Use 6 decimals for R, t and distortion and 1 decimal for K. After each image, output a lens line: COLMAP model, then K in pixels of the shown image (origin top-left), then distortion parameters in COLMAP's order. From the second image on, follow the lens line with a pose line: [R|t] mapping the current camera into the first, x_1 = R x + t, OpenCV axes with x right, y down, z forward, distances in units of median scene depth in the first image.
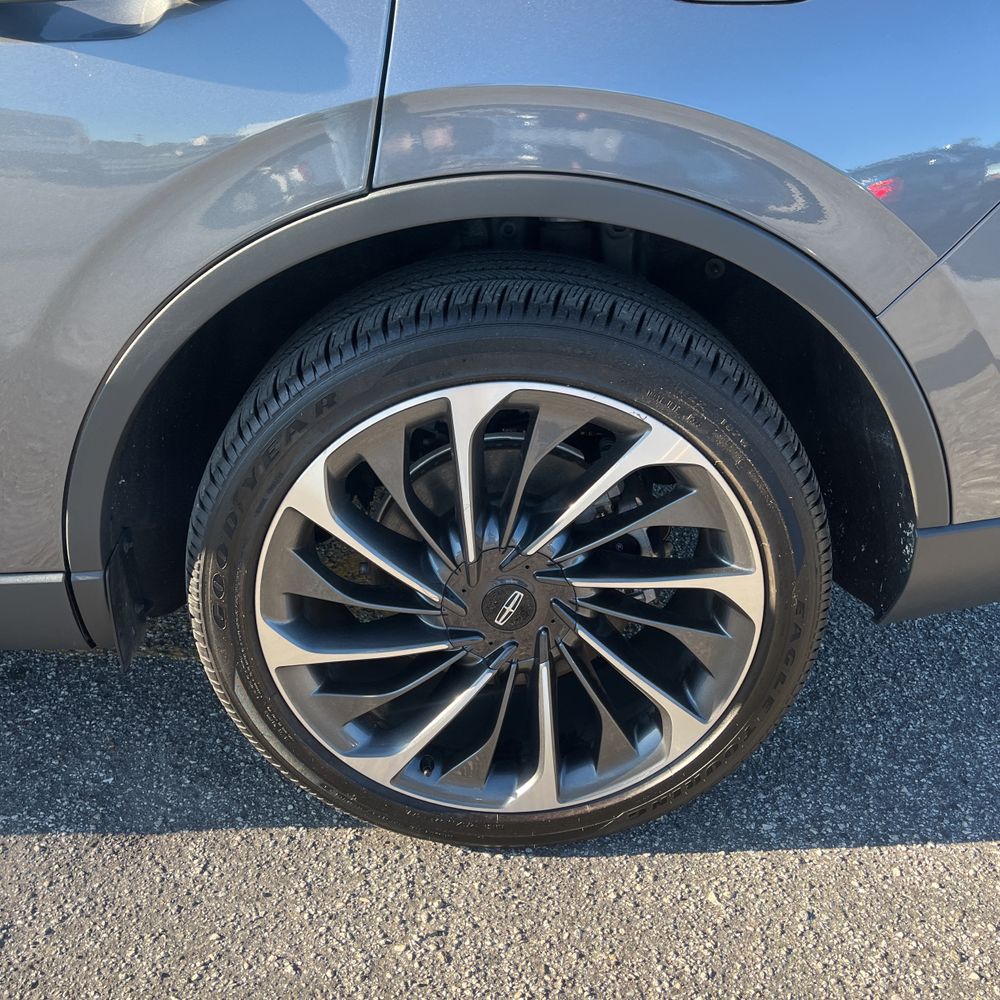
lens RADIAL K [[1022.2, 0, 492.0], [0, 1022.2, 474.7], [0, 0, 1]] dist [0.020795, 0.000000]
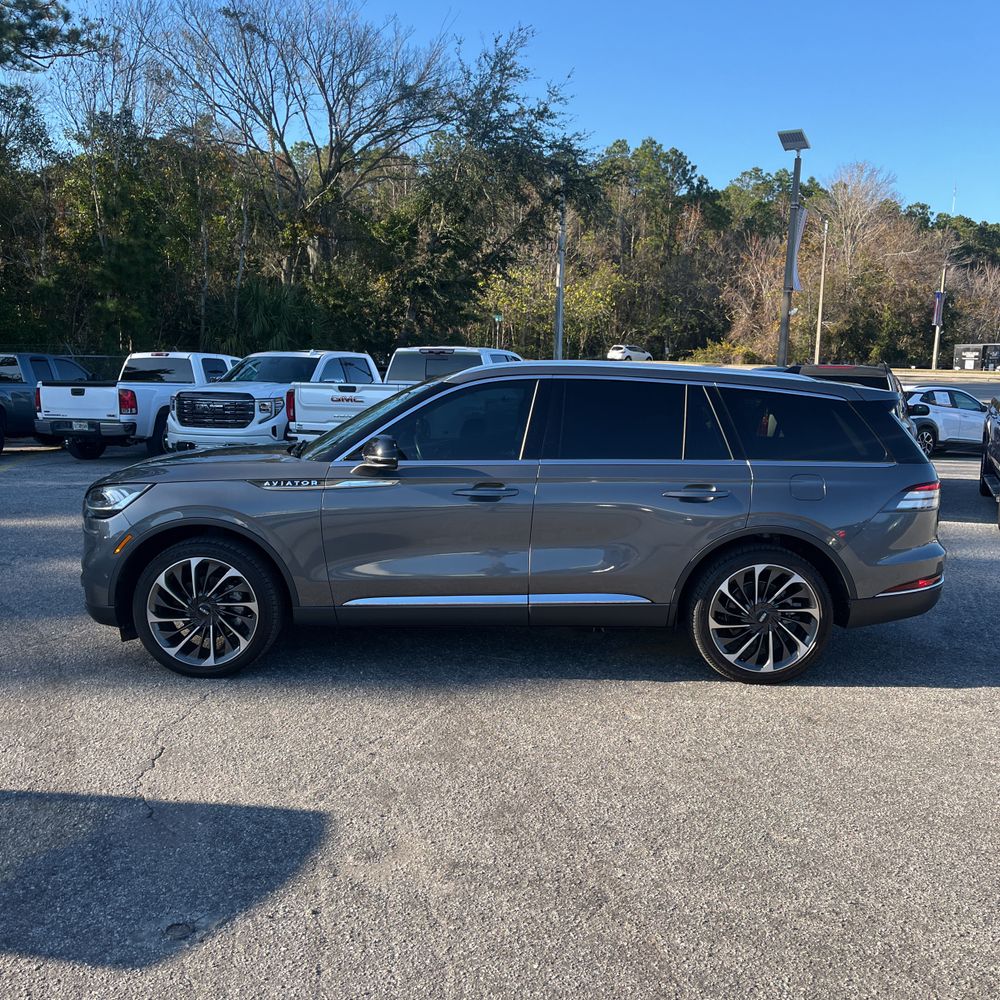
lens RADIAL K [[1022.2, 0, 493.8], [0, 1022.2, 482.4], [0, 0, 1]] dist [0.020795, 0.000000]
pose [[0.999488, 0.031687, -0.004412, -1.287702], [-0.031260, 0.937916, -0.345452, 1.287076], [-0.006809, 0.345413, 0.938426, -3.791939]]
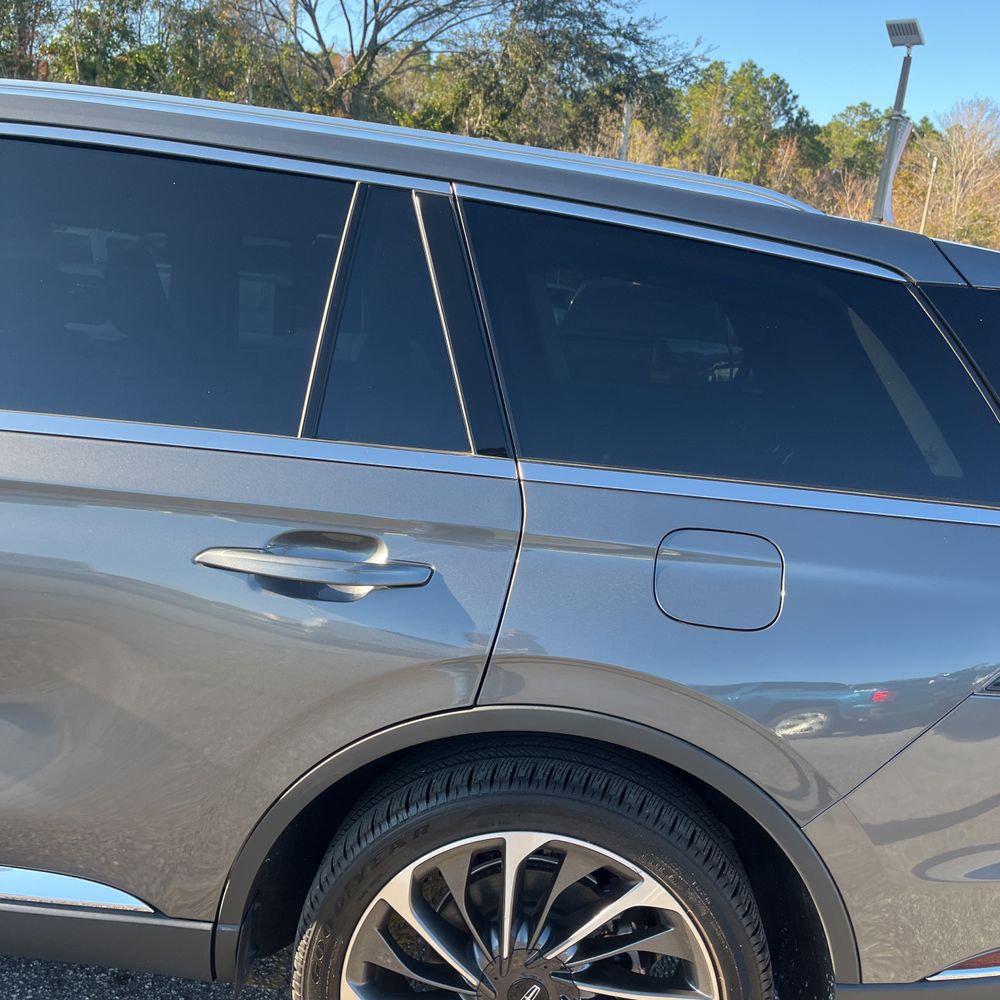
lens RADIAL K [[1022.2, 0, 493.9], [0, 1022.2, 496.0], [0, 0, 1]] dist [0.020795, 0.000000]
pose [[0.990703, 0.120948, -0.062277, -0.025689], [-0.133334, 0.954134, -0.268049, -0.140779], [0.027000, 0.273861, 0.961390, -0.509150]]
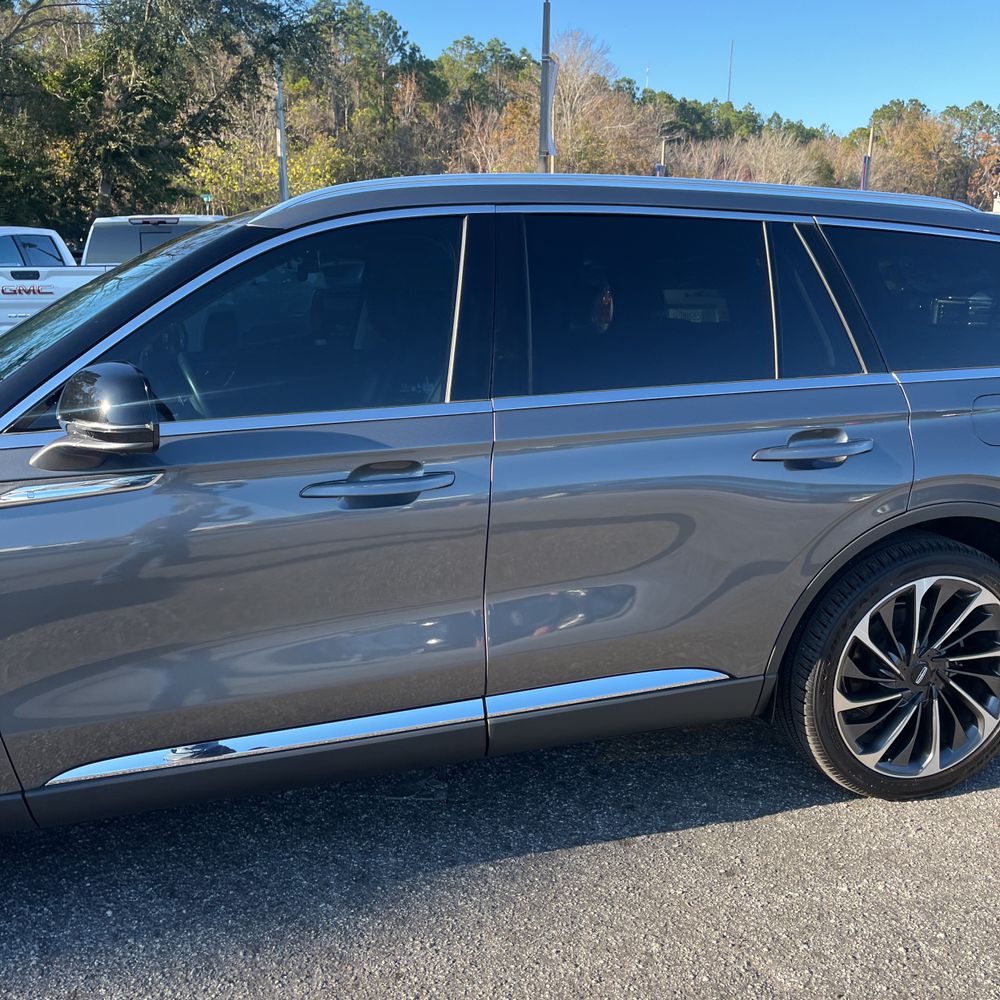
lens RADIAL K [[1022.2, 0, 494.5], [0, 1022.2, 480.6], [0, 0, 1]] dist [0.020795, 0.000000]
pose [[0.965073, -0.053723, 0.256415, -1.654781], [0.115432, 0.965818, -0.232102, 0.144768], [-0.235181, 0.253593, 0.938286, -1.199741]]
